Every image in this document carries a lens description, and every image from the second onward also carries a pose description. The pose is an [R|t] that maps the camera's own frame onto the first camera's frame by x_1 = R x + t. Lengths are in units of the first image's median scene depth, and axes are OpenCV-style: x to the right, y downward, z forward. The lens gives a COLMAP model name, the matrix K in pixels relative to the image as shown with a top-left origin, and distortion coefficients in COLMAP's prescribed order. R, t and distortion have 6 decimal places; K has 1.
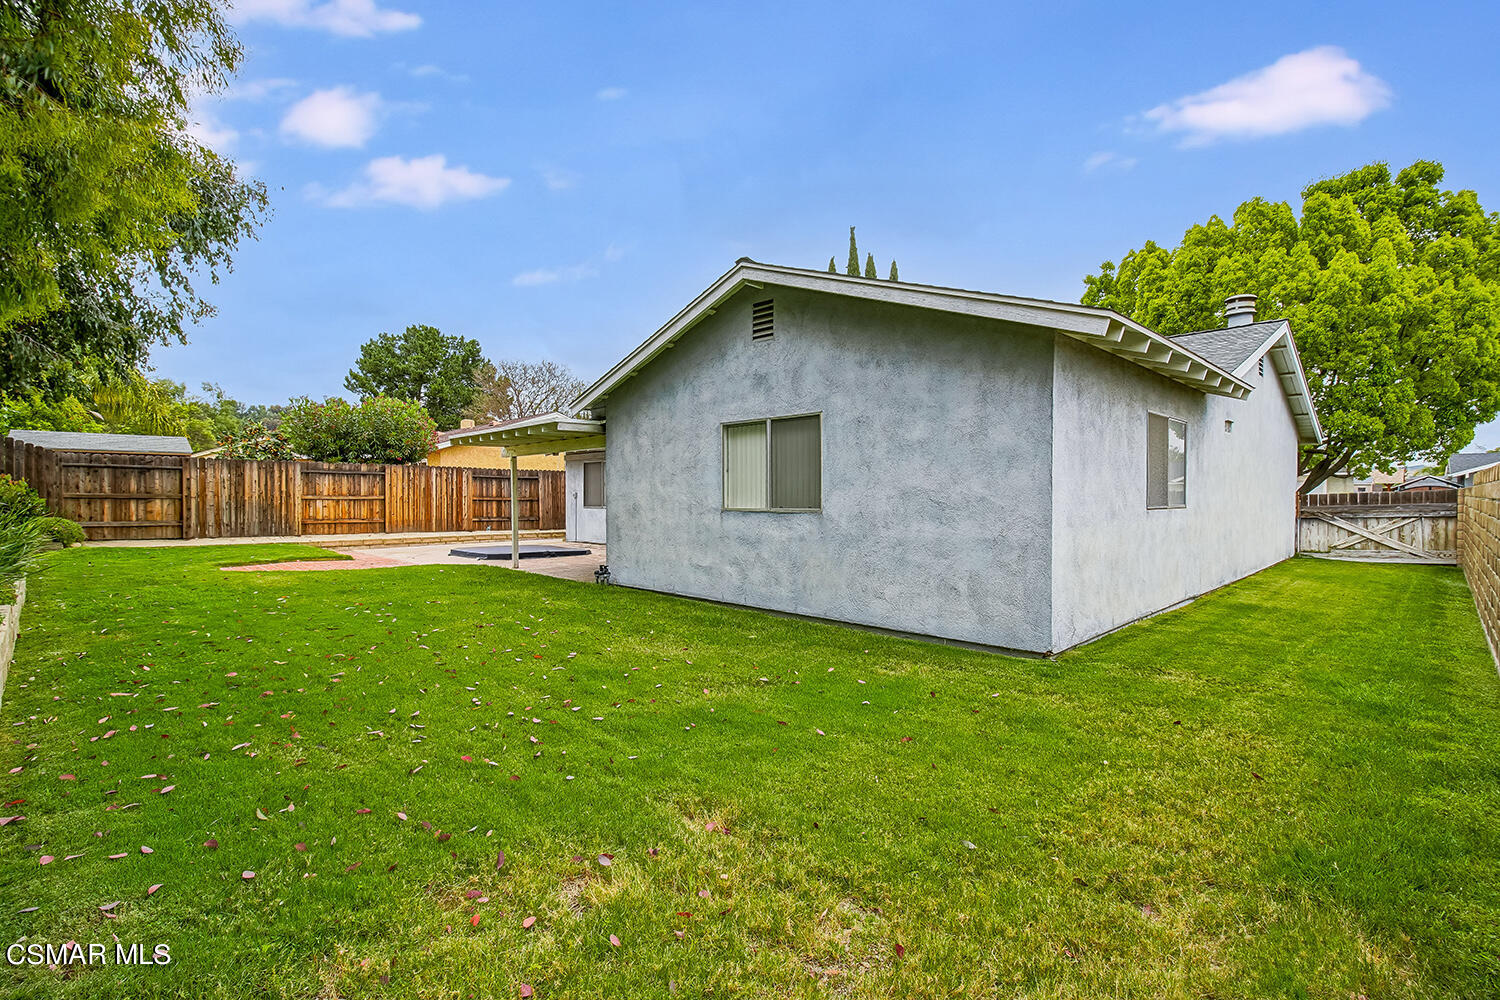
lens RADIAL K [[696.7, 0, 799.6], [0, 696.7, 500.9], [0, 0, 1]] dist [0.011146, -0.012673]
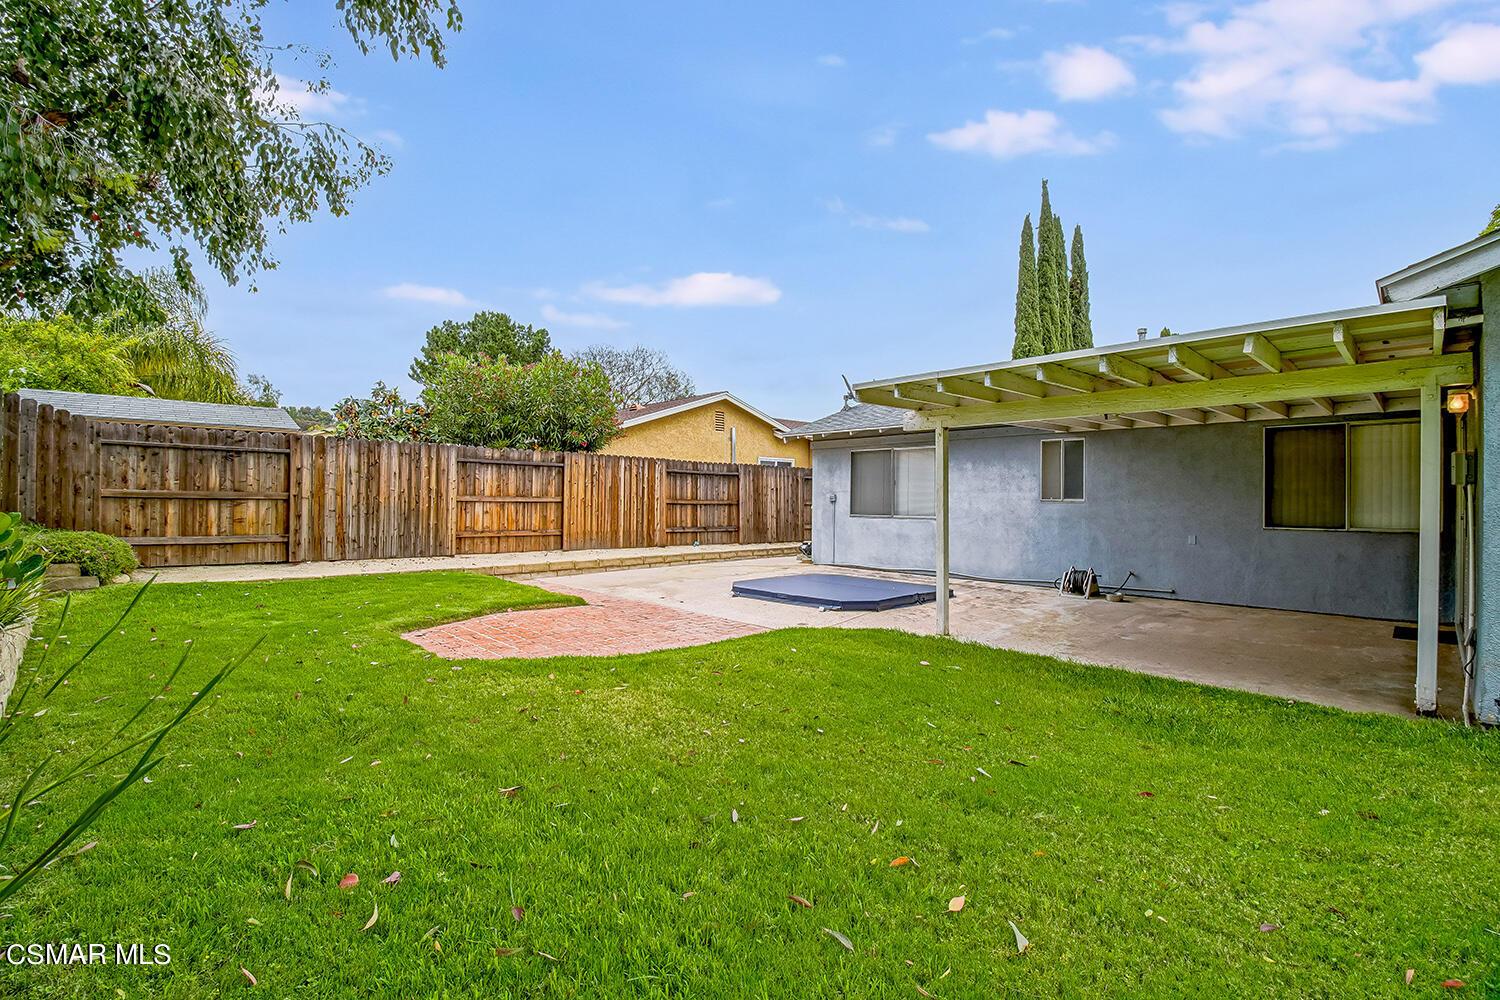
lens RADIAL K [[696.7, 0, 830.5], [0, 696.7, 489.4], [0, 0, 1]] dist [0.011146, -0.012673]
pose [[0.999963, 0.007823, -0.003438, -0.367322], [-0.007891, 0.999762, -0.020330, -0.003353], [0.003278, 0.020356, 0.999787, 0.344843]]
